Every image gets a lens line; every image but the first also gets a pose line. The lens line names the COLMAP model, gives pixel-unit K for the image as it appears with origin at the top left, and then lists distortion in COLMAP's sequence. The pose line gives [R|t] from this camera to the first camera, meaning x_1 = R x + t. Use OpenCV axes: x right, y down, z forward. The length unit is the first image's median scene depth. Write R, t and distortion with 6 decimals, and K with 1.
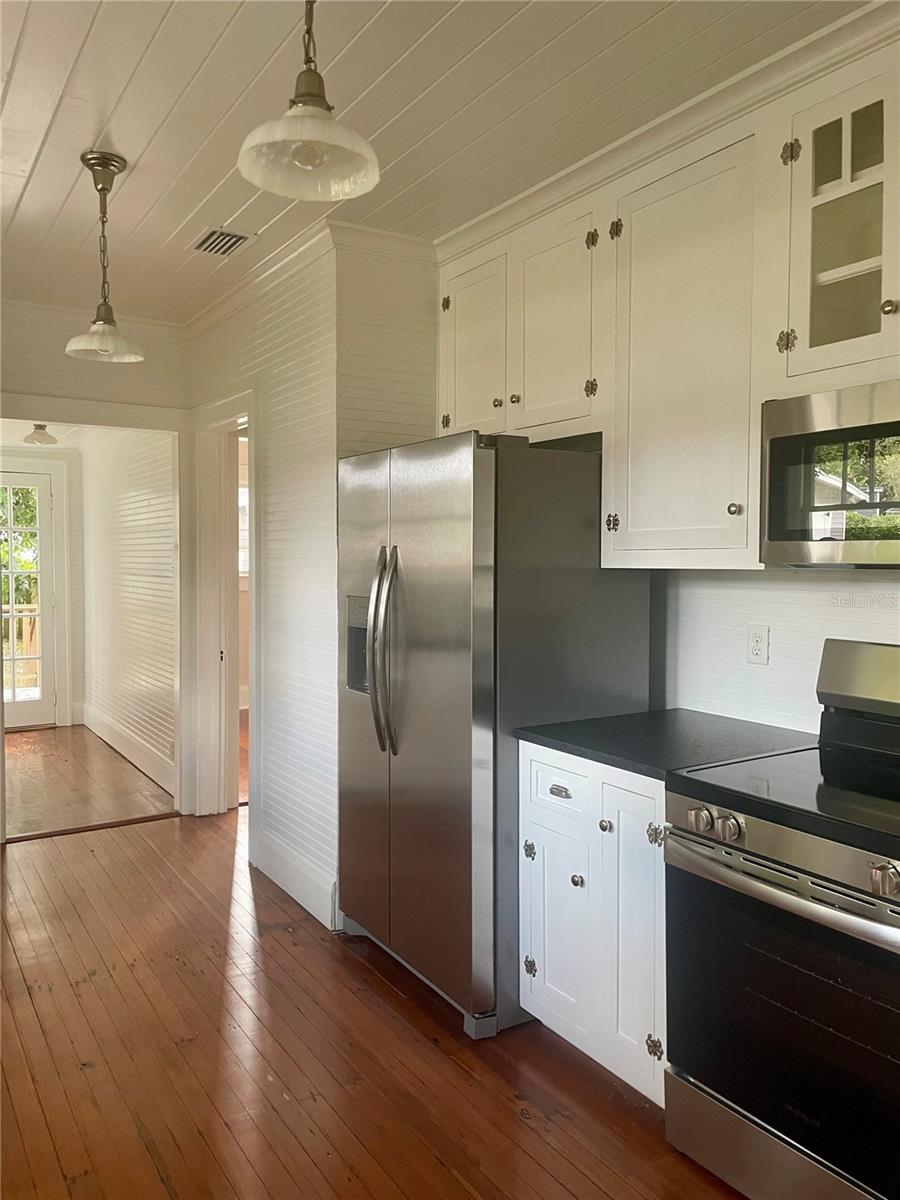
lens RADIAL K [[899.2, 0, 450.0], [0, 899.2, 600.0], [0, 0, 1]] dist [0.118280, -0.133722]
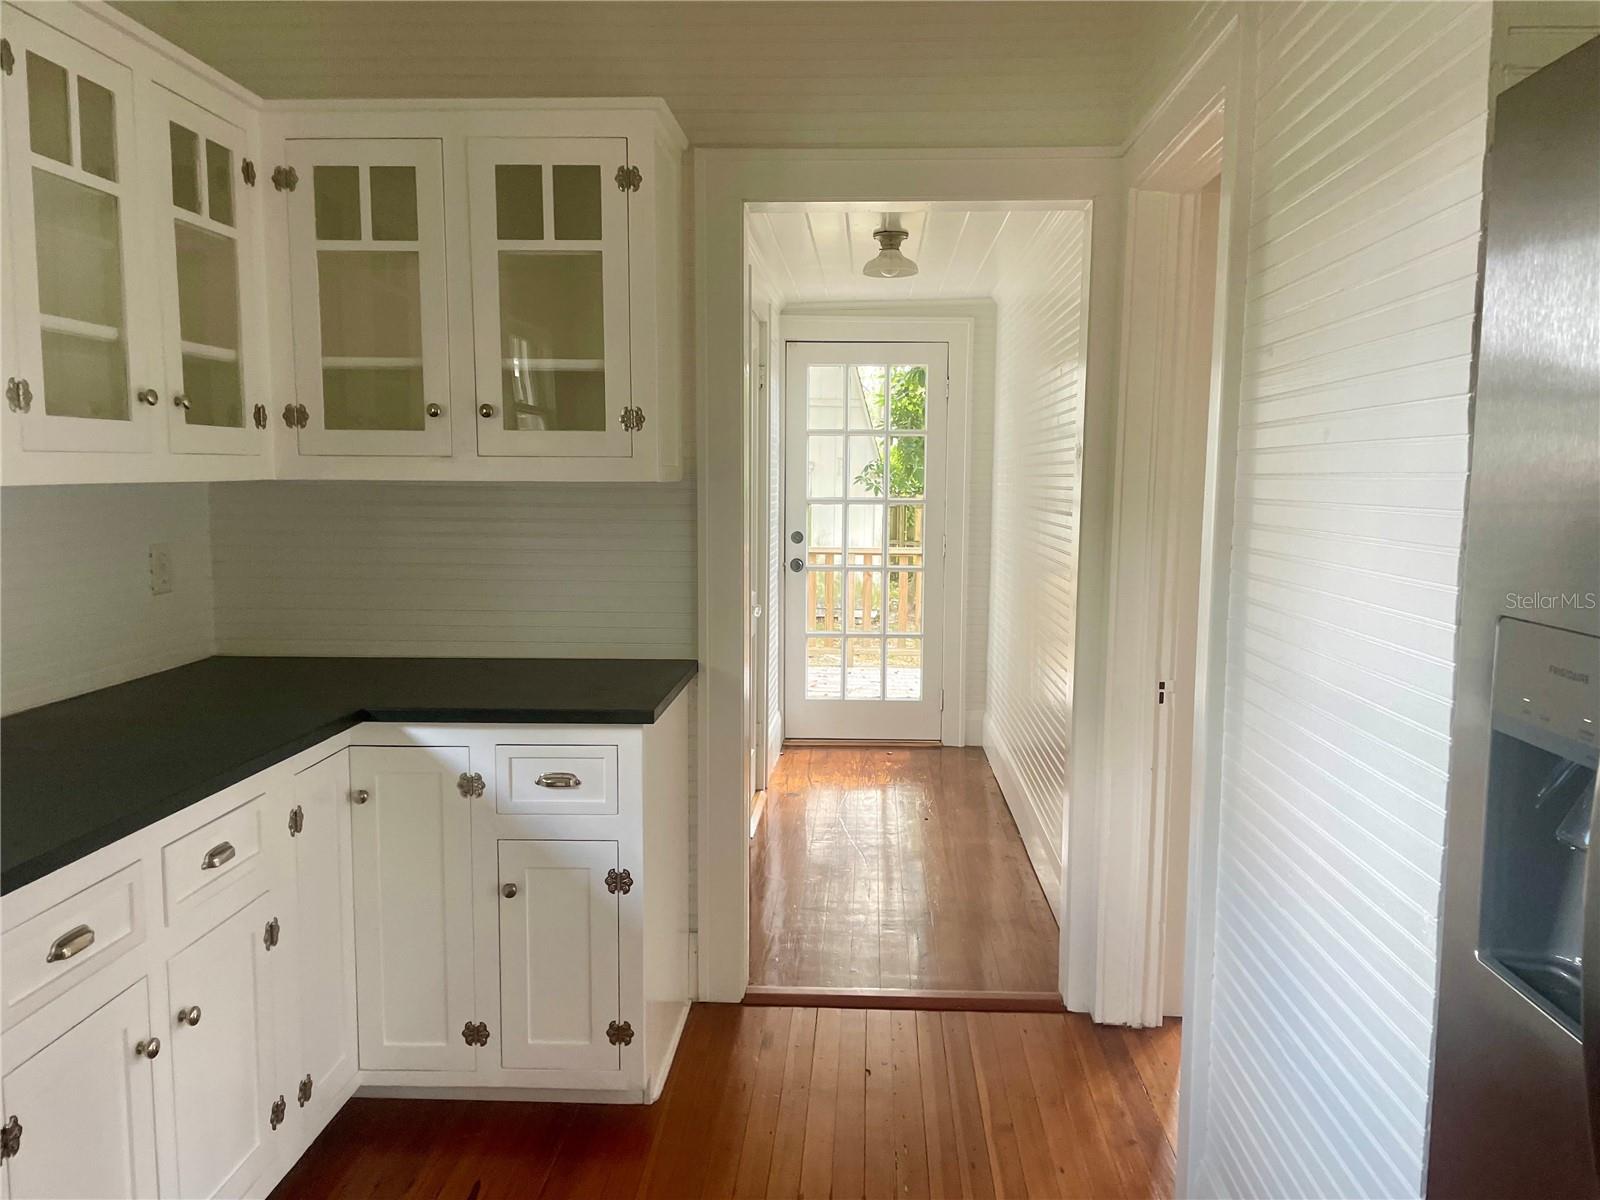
lens RADIAL K [[1198.9, 0, 811.9], [0, 1198.9, 598.2], [0, 0, 1]] dist [0.118280, -0.133722]
pose [[0.816855, 0.067266, -0.572908, -0.087100], [-0.039468, 0.997368, 0.060829, -0.027944], [0.575492, -0.027077, 0.817359, 0.704159]]
